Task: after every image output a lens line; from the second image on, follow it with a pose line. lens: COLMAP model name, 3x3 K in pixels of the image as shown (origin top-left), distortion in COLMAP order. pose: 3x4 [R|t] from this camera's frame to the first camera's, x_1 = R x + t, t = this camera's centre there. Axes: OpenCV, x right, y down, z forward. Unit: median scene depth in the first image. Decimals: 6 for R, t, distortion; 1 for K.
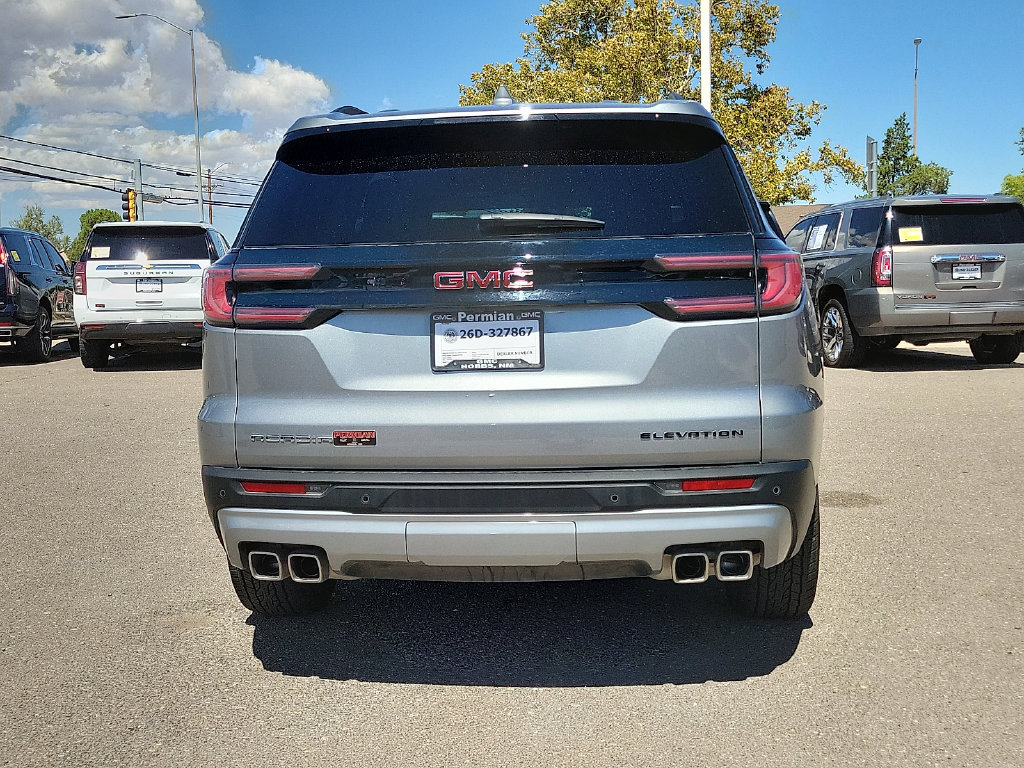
lens RADIAL K [[1190.7, 0, 550.9], [0, 1190.7, 384.2], [0, 0, 1]] dist [-0.006313, 0.026514]
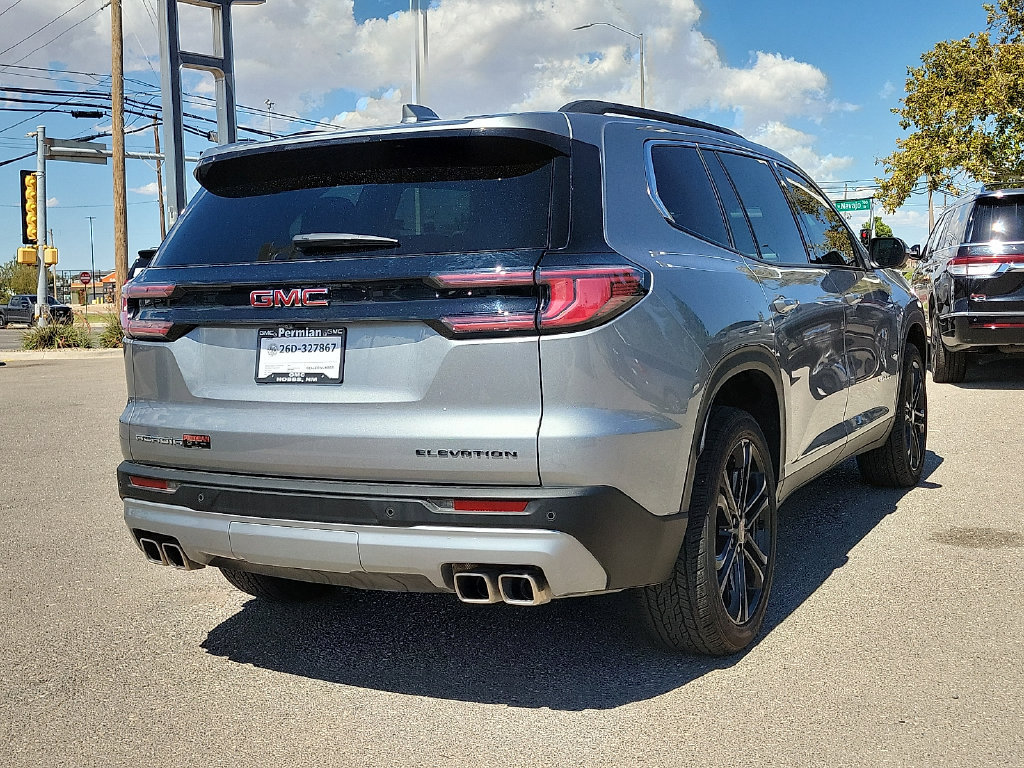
lens RADIAL K [[1209.8, 0, 538.6], [0, 1209.8, 387.3], [0, 0, 1]] dist [0.050980, -0.015540]
pose [[0.915112, 0.027738, -0.402244, 0.561197], [-0.025995, 0.999614, 0.009794, -0.023596], [0.402360, 0.001494, 0.915480, 0.097278]]
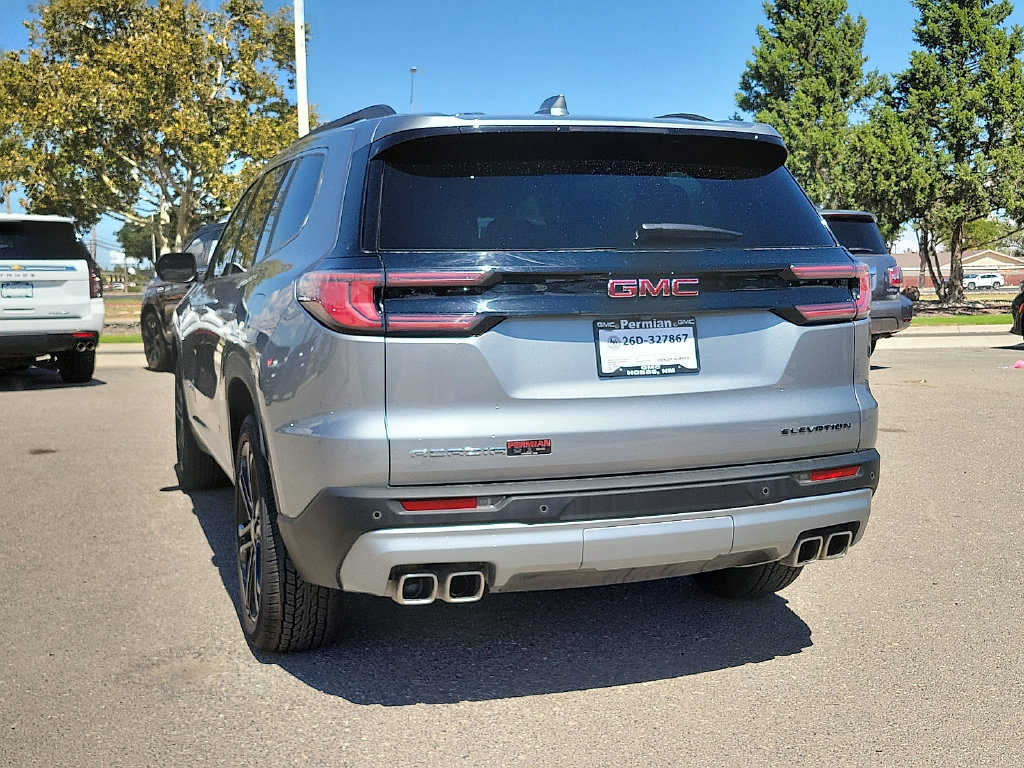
lens RADIAL K [[1245.8, 0, 512.0], [0, 1245.8, 384.0], [0, 0, 1]] dist [0.022065, 0.019507]
pose [[0.911511, -0.020569, 0.410761, -0.588049], [0.029698, 0.999433, -0.015854, 0.008707], [-0.410202, 0.026650, 0.911605, 0.067500]]
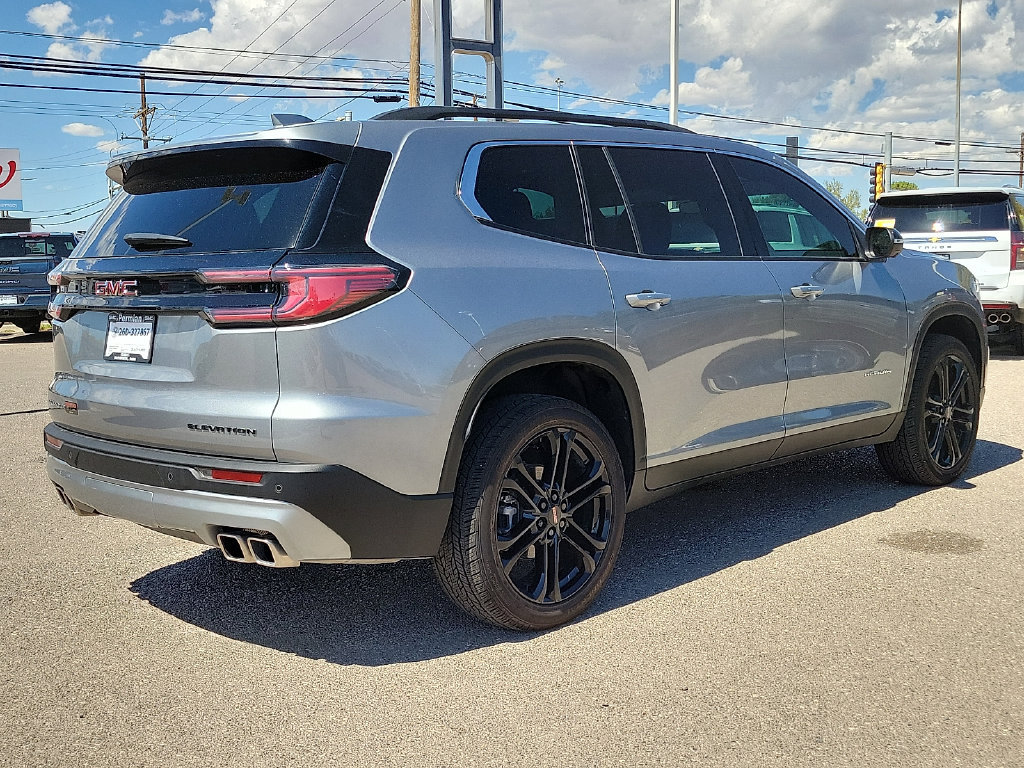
lens RADIAL K [[1209.8, 0, 538.6], [0, 1209.8, 387.3], [0, 0, 1]] dist [0.050980, -0.015540]
pose [[0.768020, 0.070047, -0.636583, 1.046694], [-0.053887, 0.997544, 0.044753, -0.063152], [0.638155, -0.000068, 0.769908, 0.296879]]
